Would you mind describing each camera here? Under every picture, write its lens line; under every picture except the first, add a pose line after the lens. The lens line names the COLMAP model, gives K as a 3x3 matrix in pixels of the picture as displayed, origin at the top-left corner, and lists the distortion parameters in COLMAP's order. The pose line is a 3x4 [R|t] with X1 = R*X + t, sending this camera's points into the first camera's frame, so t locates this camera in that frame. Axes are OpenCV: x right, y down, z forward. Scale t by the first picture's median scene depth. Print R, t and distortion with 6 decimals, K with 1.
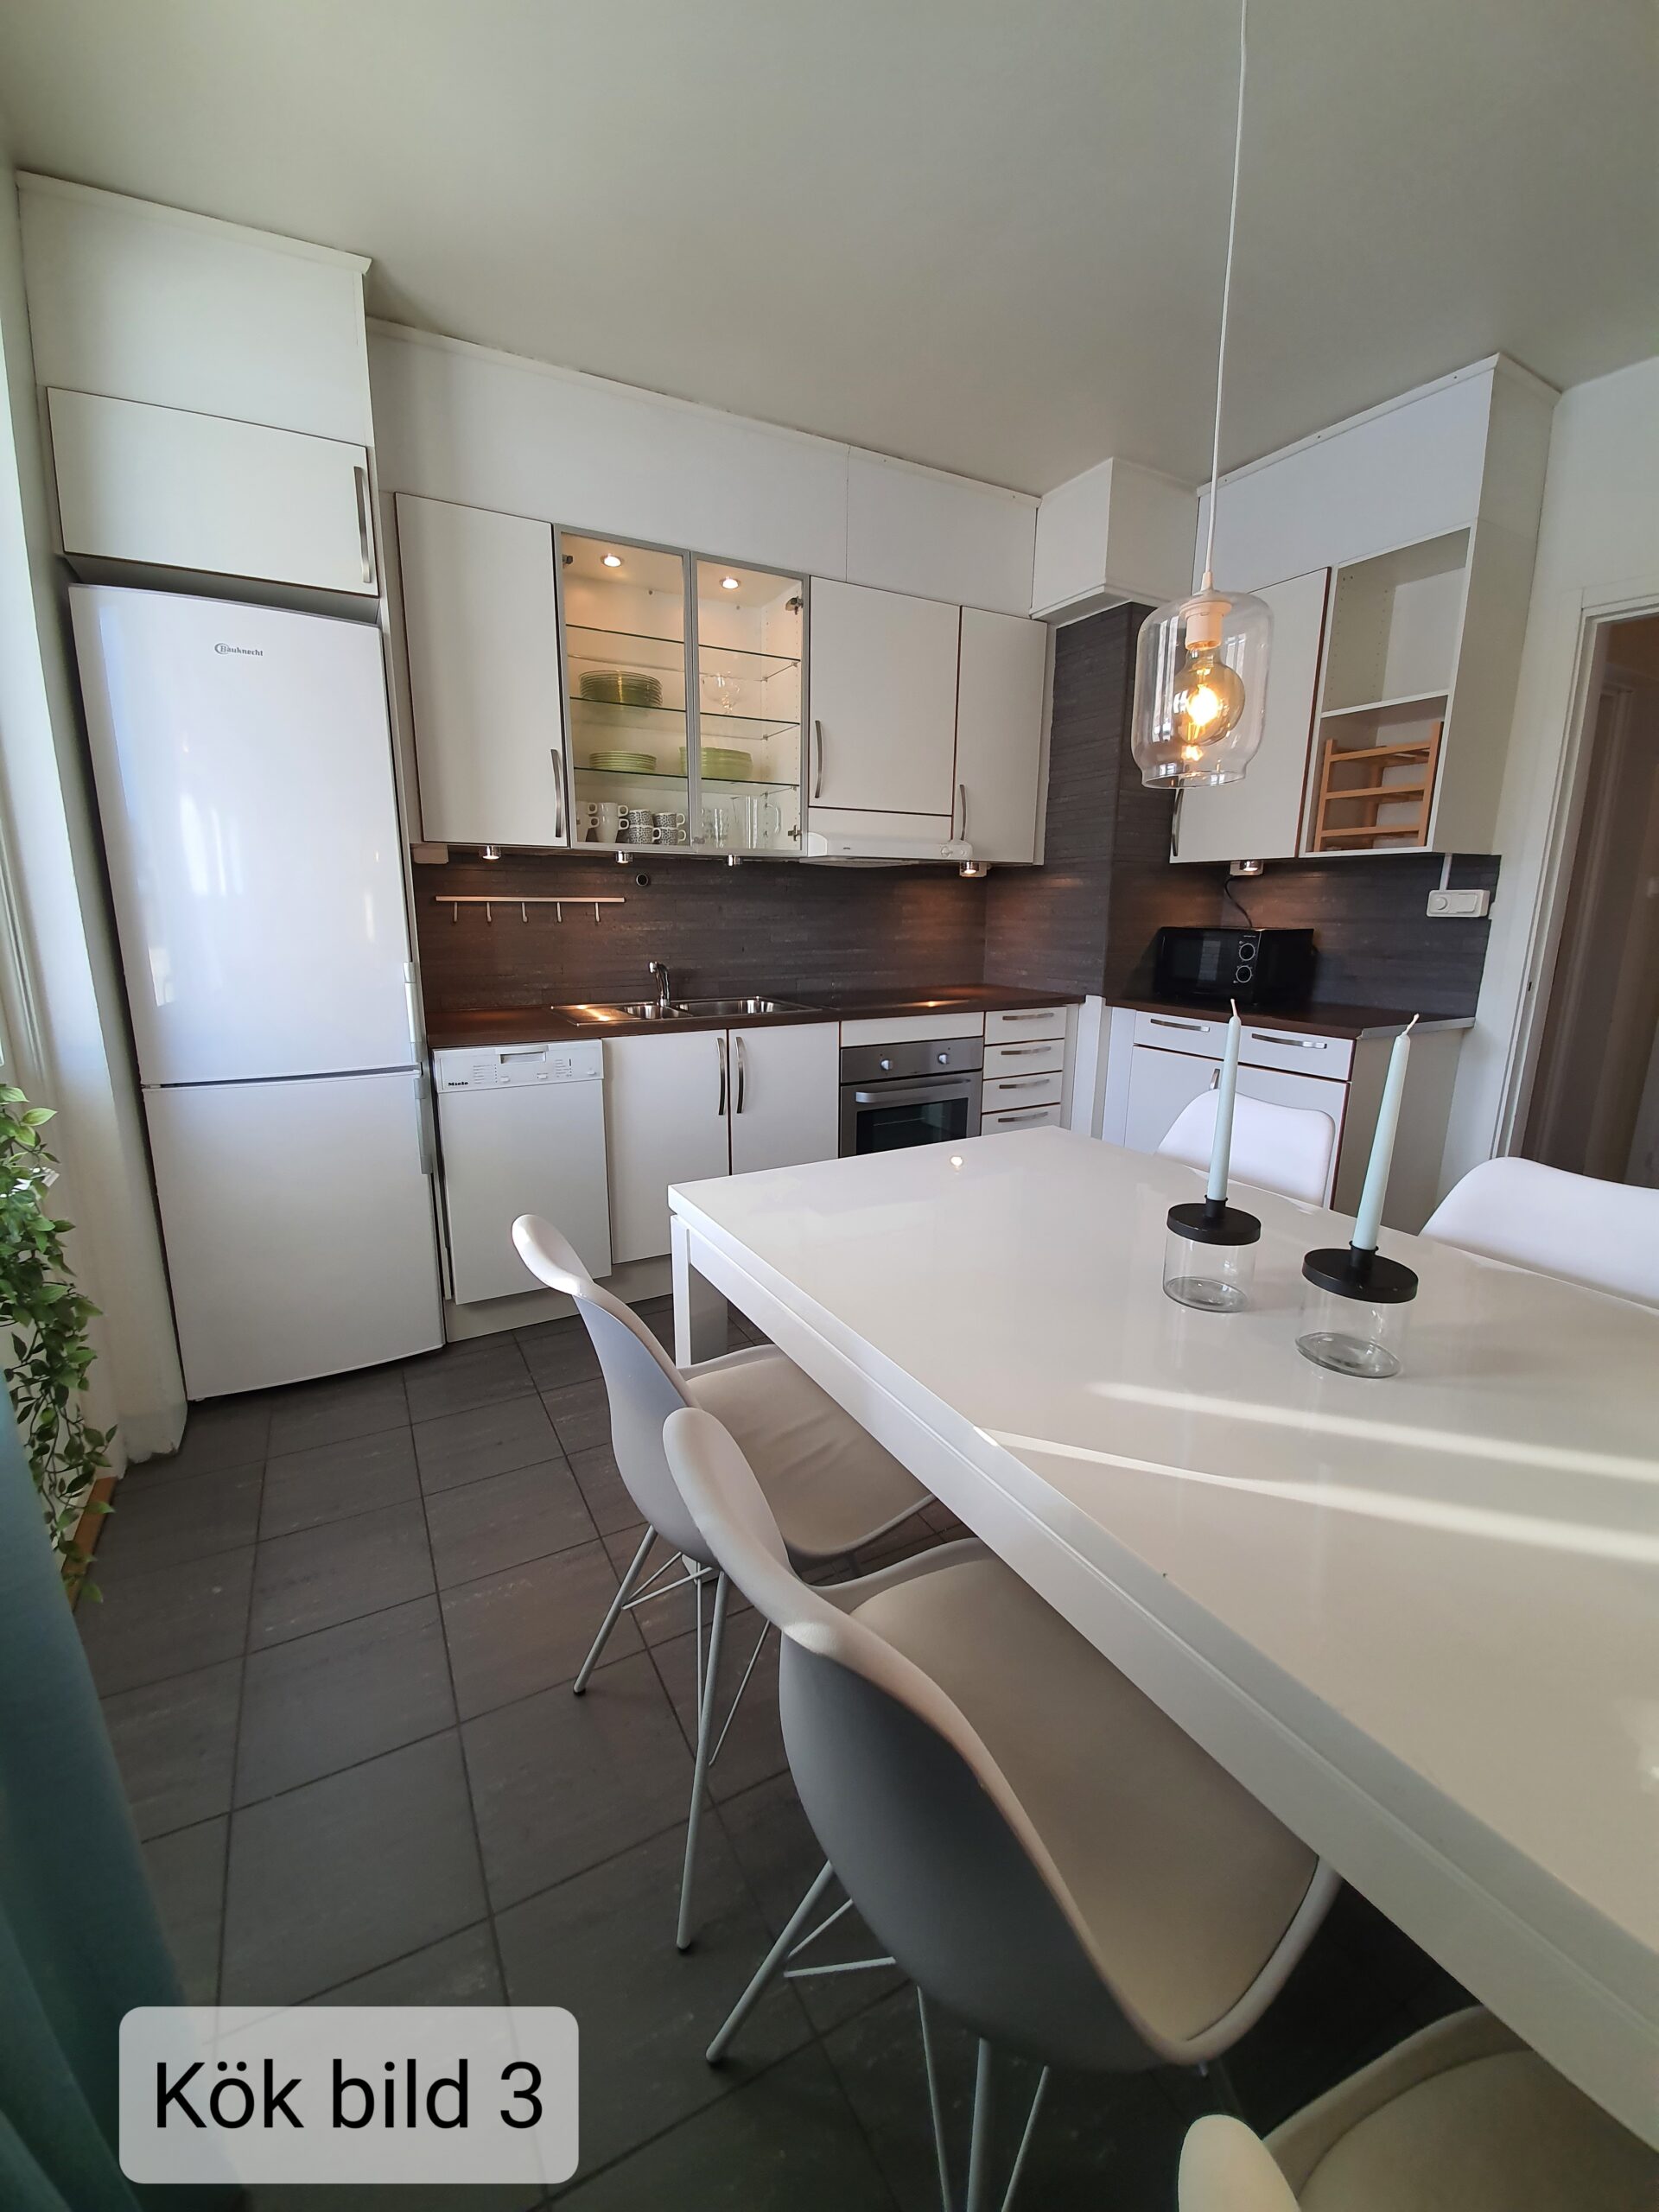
lens RADIAL K [[895.6, 0, 829.5], [0, 895.6, 1106.0], [0, 0, 1]] dist [0.000135, -0.016049]
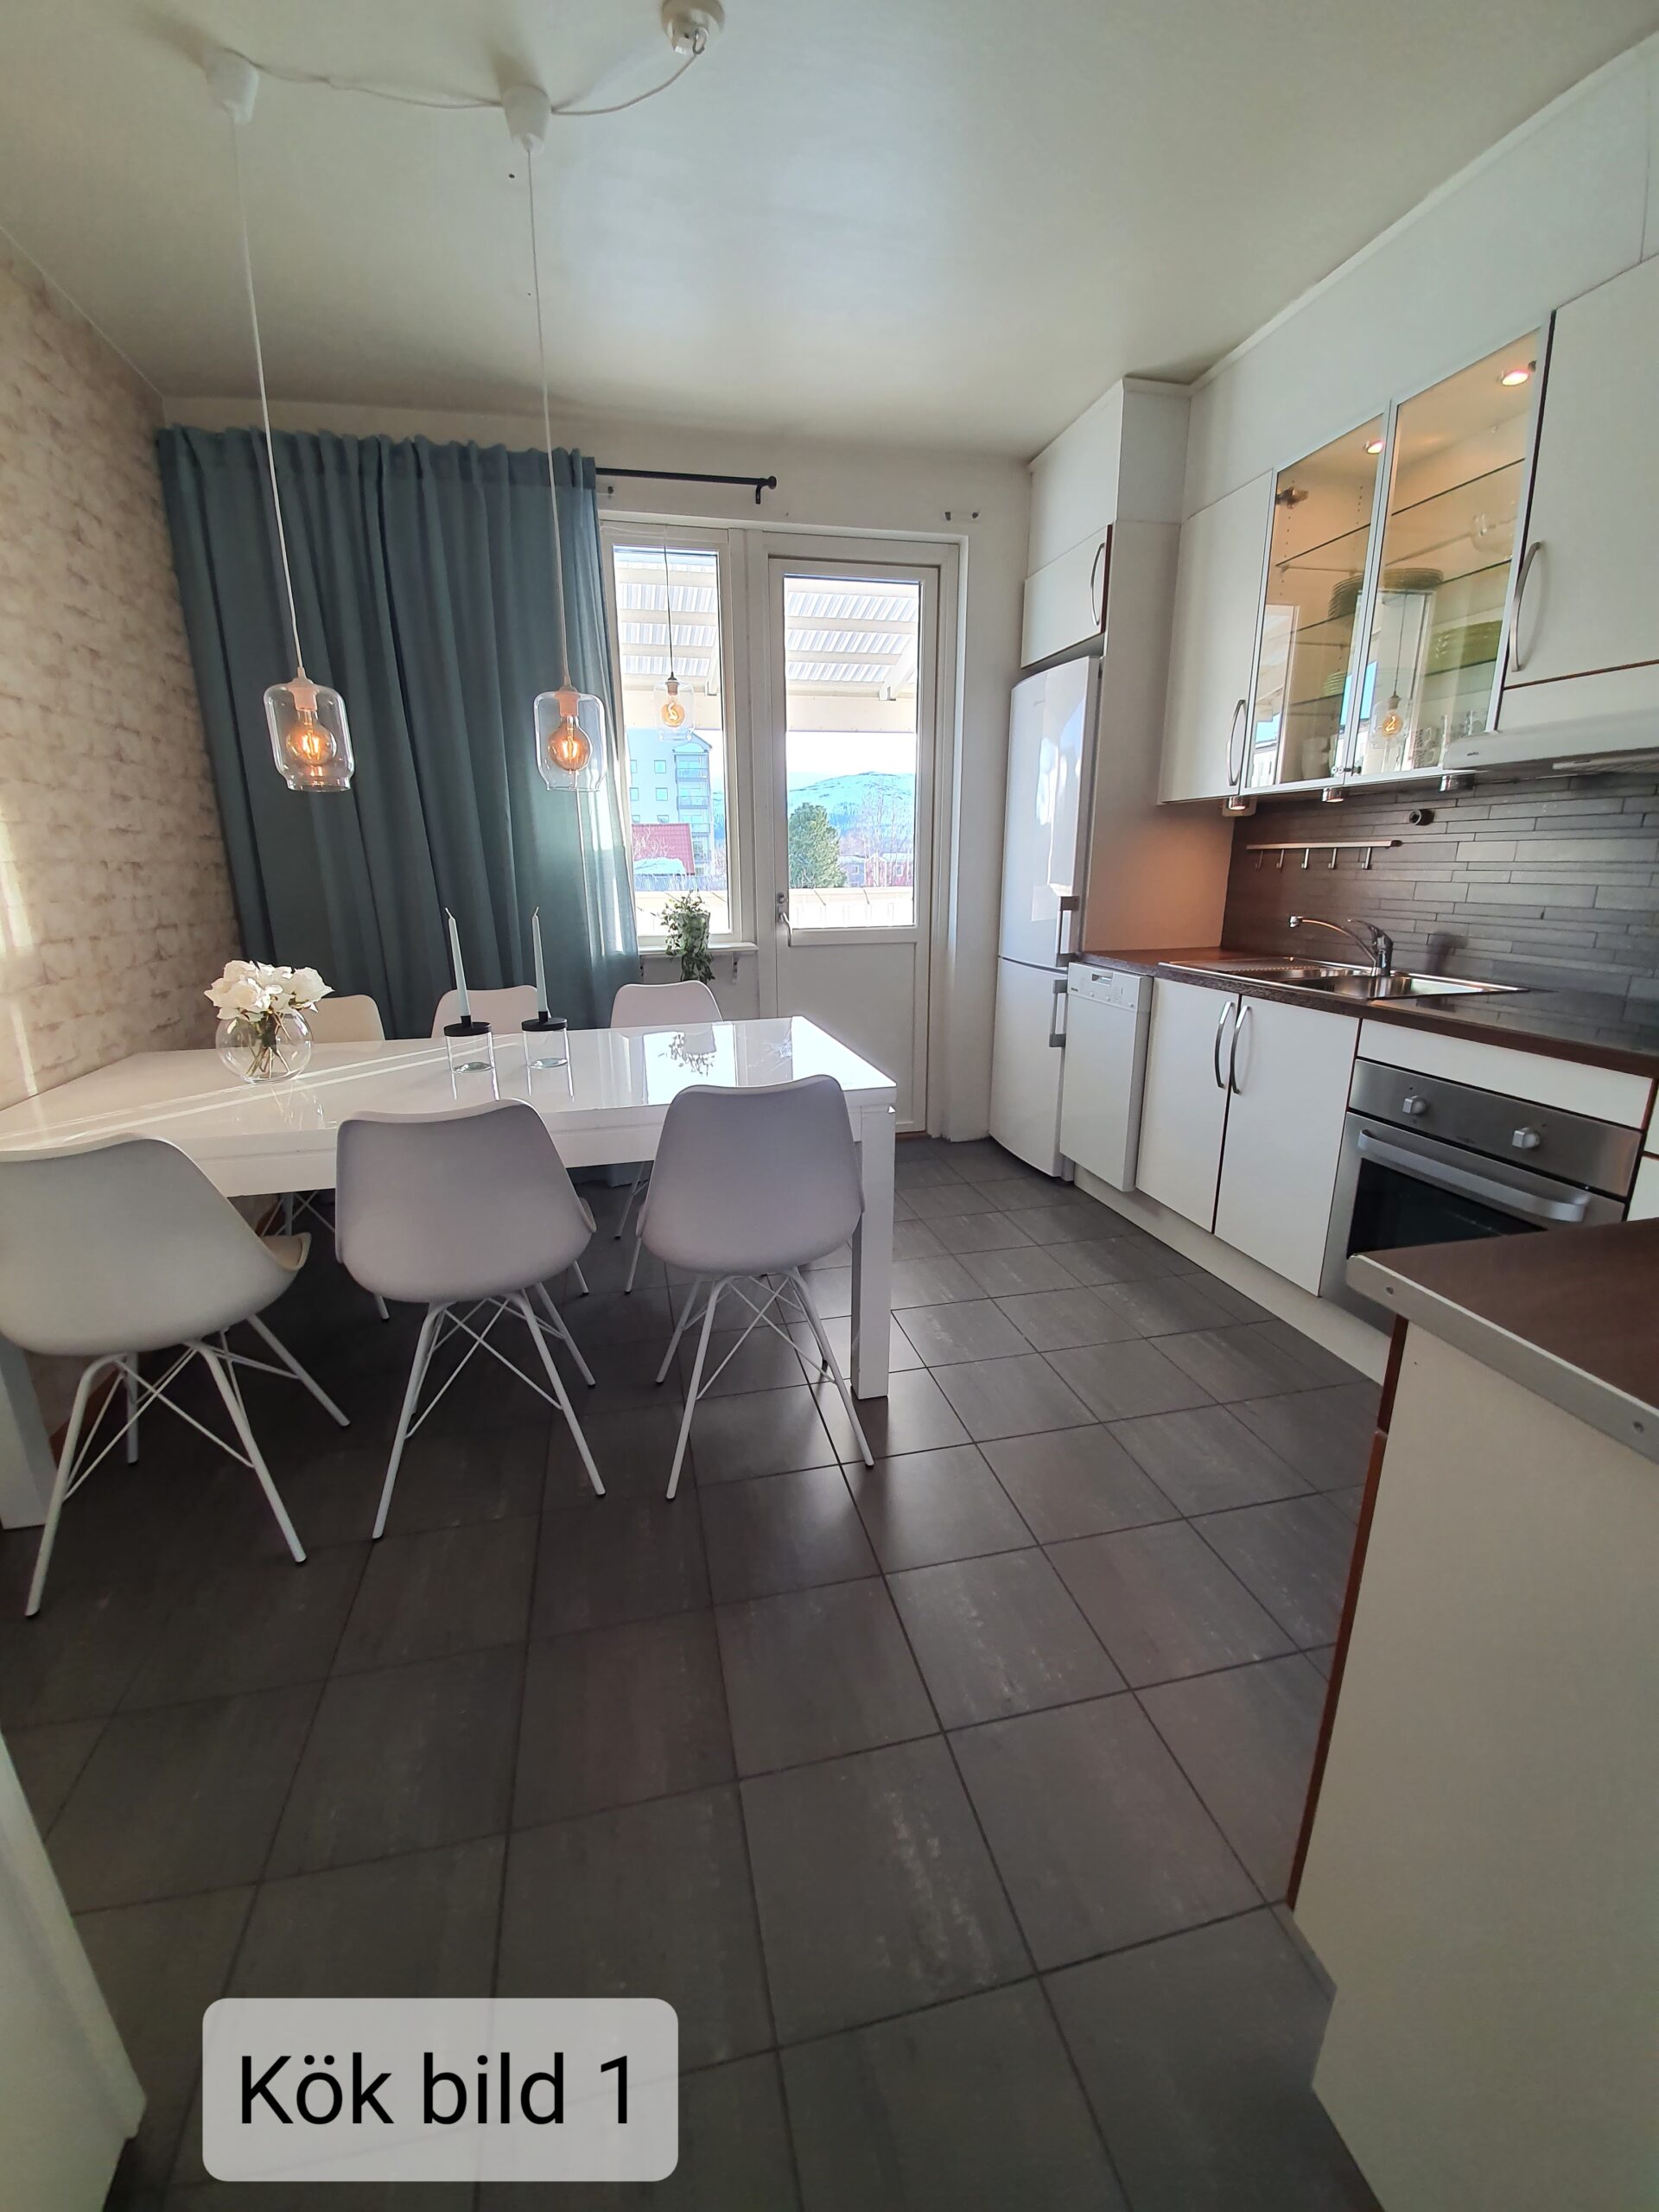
lens RADIAL K [[895.6, 0, 829.5], [0, 895.6, 1106.0], [0, 0, 1]] dist [0.000135, -0.016049]
pose [[-0.276416, 0.250309, -0.927868, 0.811873], [-0.197856, 0.929981, 0.309821, -0.171204], [0.940451, 0.269223, -0.207536, 0.817014]]
